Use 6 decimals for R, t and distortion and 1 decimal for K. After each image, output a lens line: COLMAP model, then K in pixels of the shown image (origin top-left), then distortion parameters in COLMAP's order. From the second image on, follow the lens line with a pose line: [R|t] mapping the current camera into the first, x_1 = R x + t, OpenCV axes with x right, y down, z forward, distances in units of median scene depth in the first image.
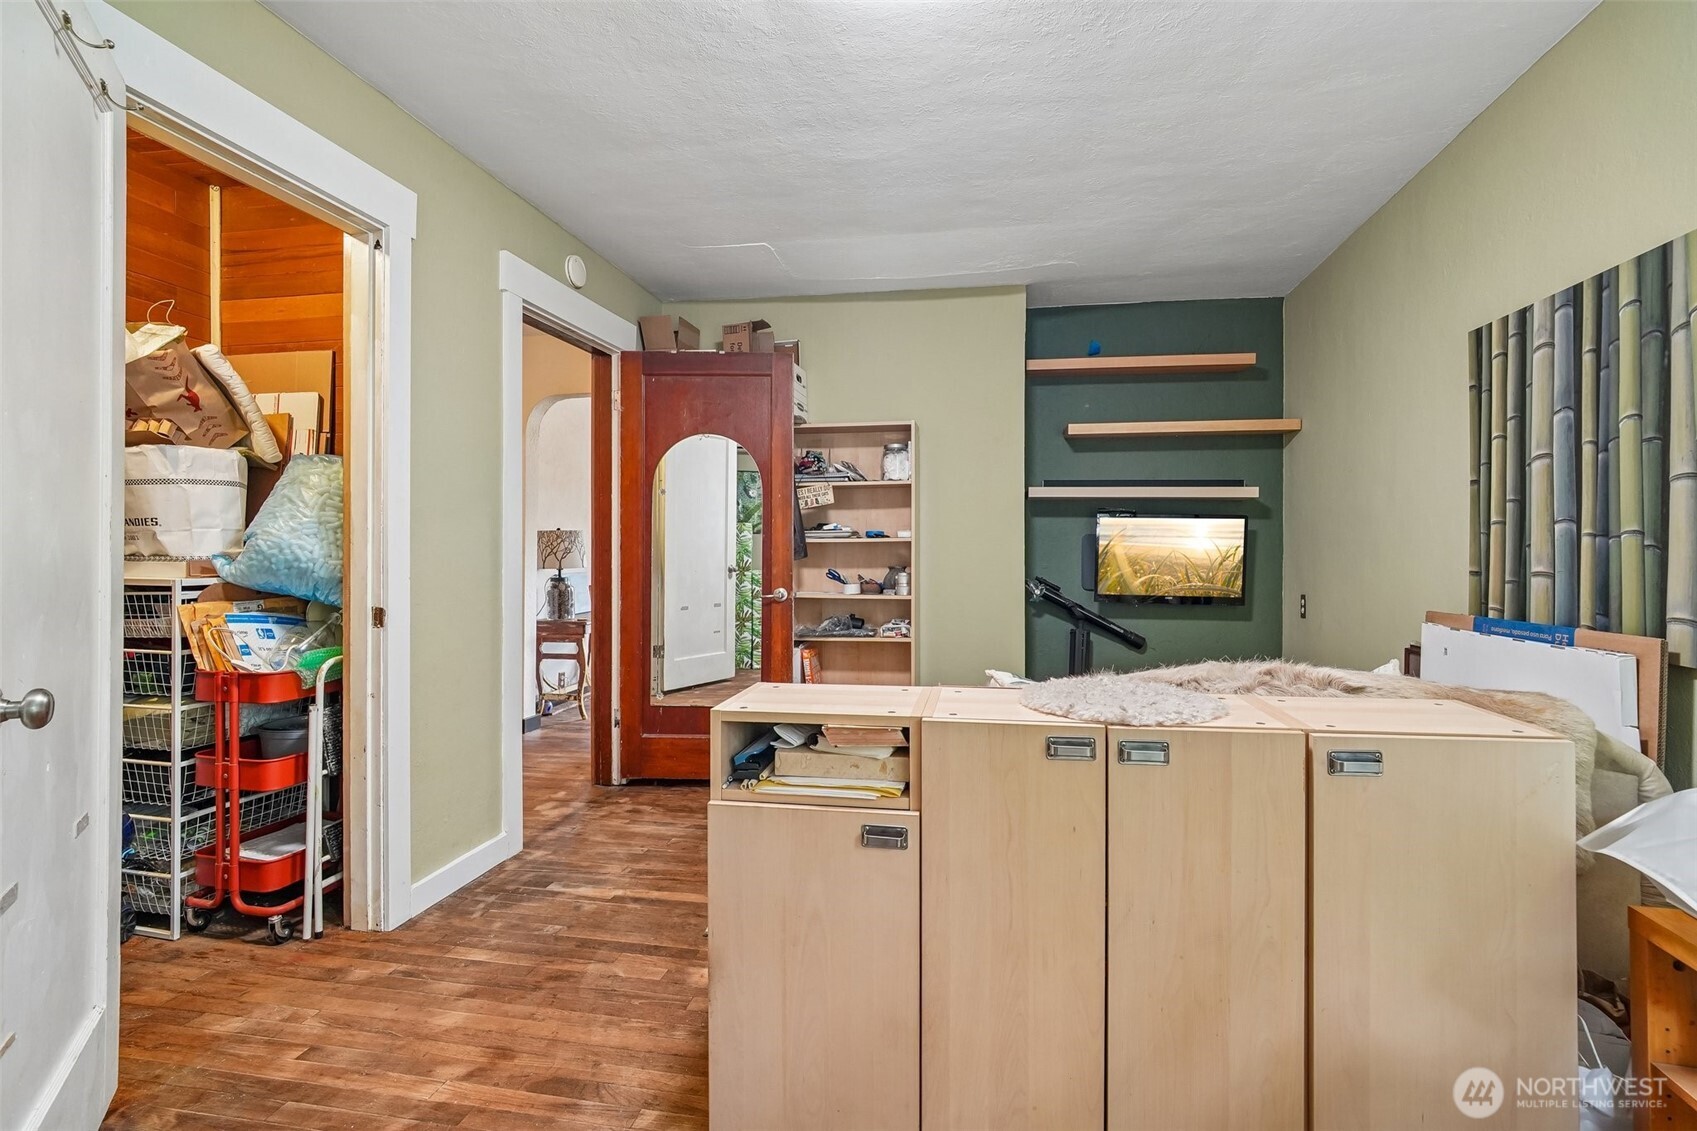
lens RADIAL K [[807.5, 0, 852.0], [0, 807.5, 553.4], [0, 0, 1]] dist [-0.012631, 0.005827]
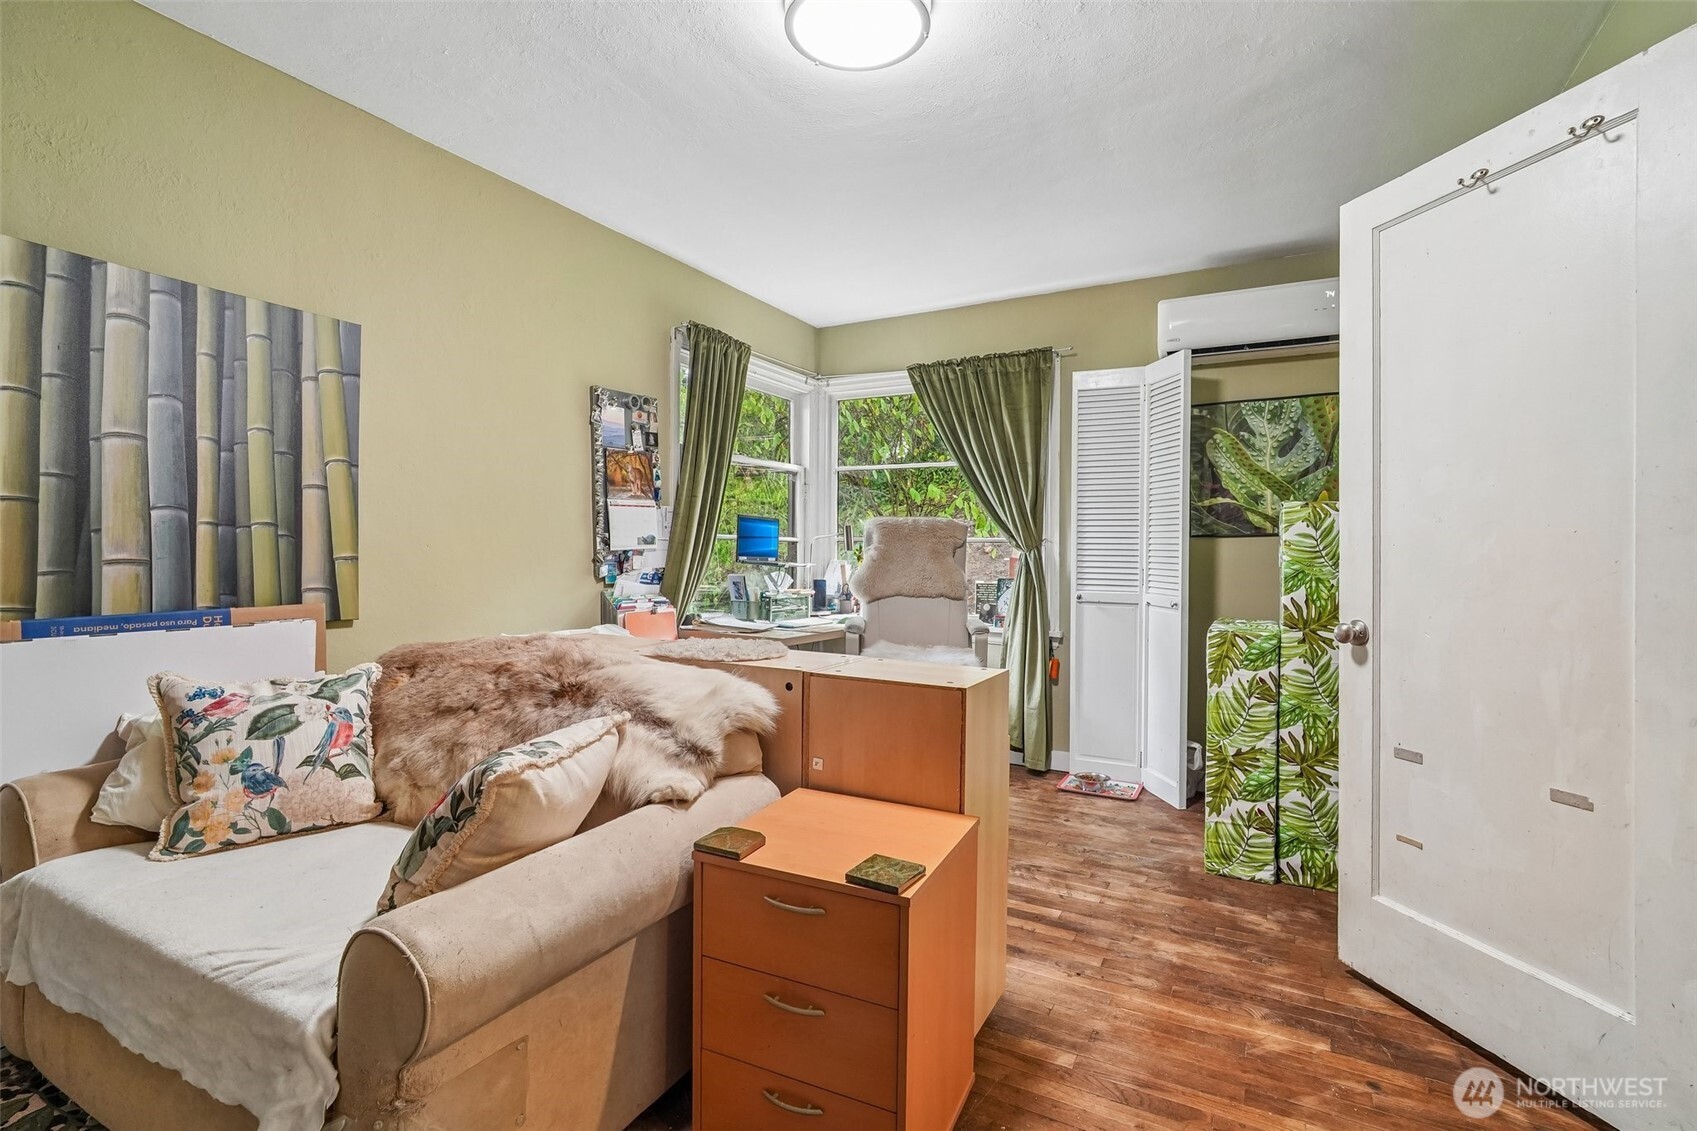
lens RADIAL K [[807.5, 0, 852.7], [0, 807.5, 556.6], [0, 0, 1]] dist [-0.012631, 0.005827]
pose [[-0.950488, -0.016879, 0.310303, -0.241343], [-0.013983, 0.999835, 0.011553, -0.002531], [-0.310447, 0.006642, -0.950567, 1.667967]]
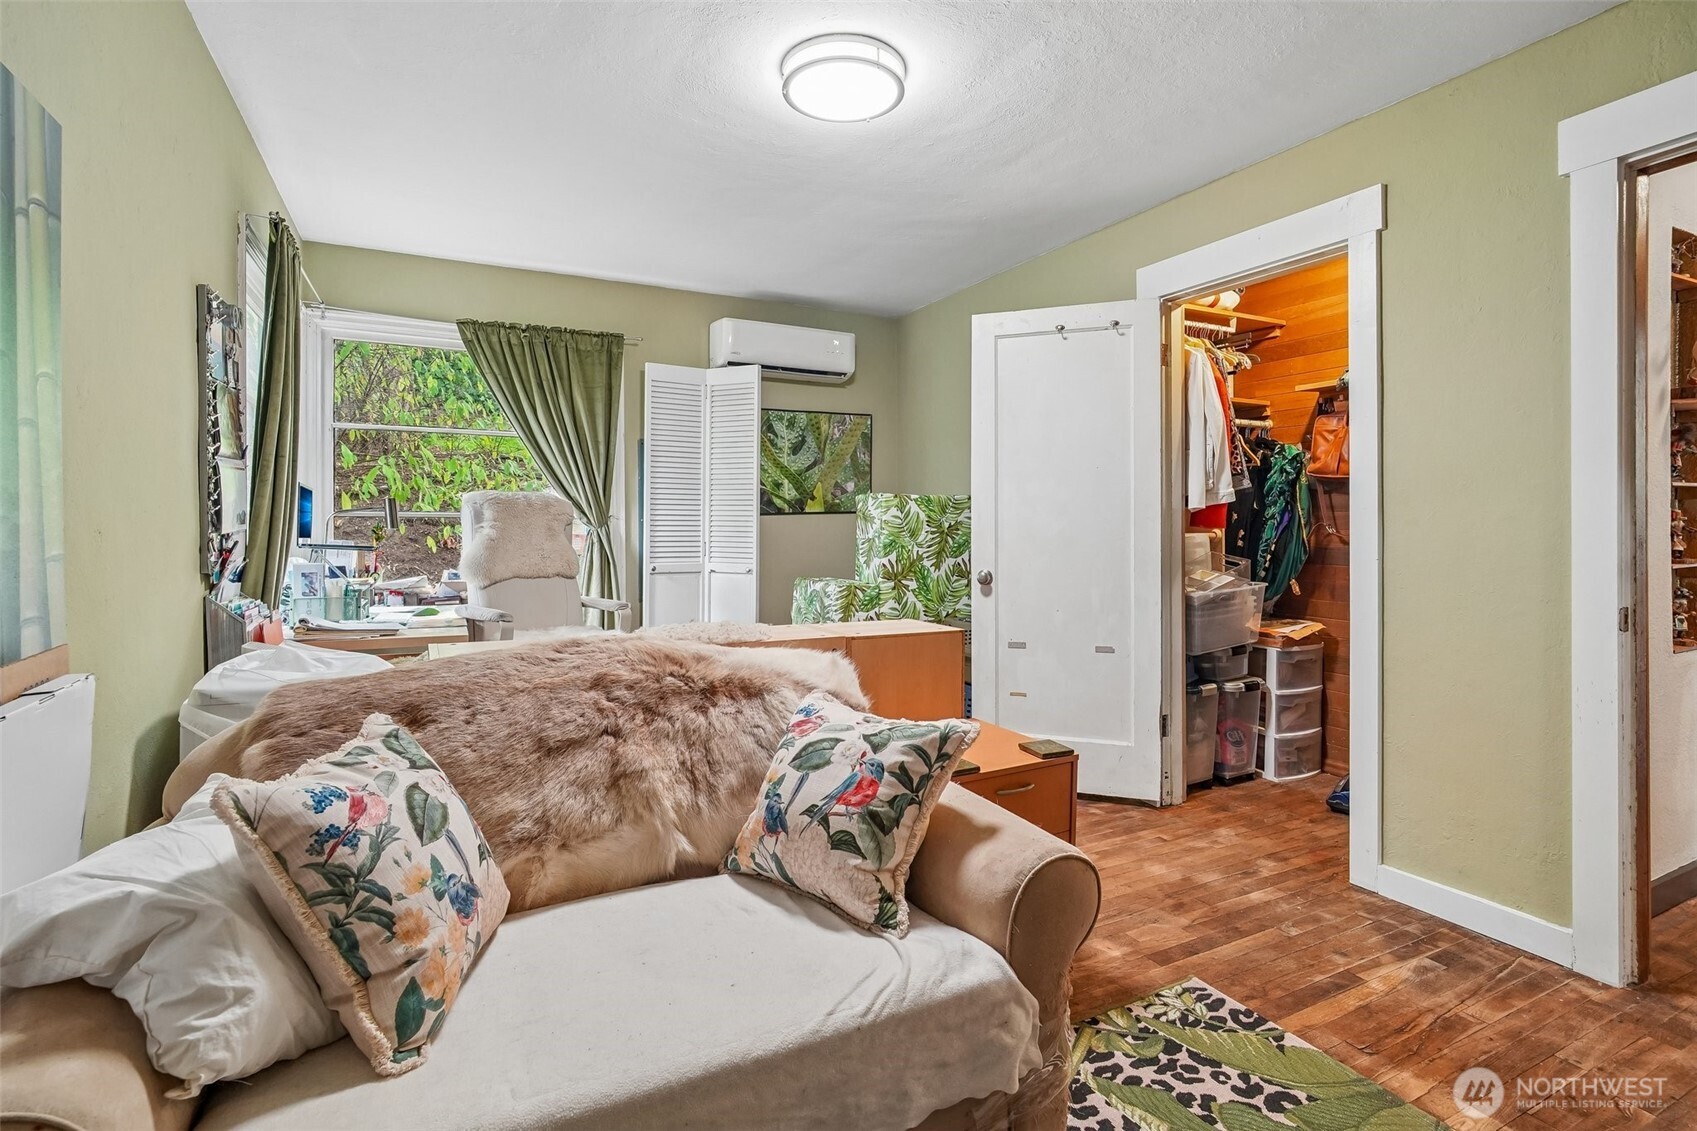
lens RADIAL K [[807.5, 0, 865.3], [0, 807.5, 531.5], [0, 0, 1]] dist [-0.012631, 0.005827]
pose [[-0.778983, -0.004652, -0.627027, 0.727528], [-0.010782, 0.999924, 0.005977, -0.007464], [0.626952, 0.011416, -0.778974, 1.664664]]
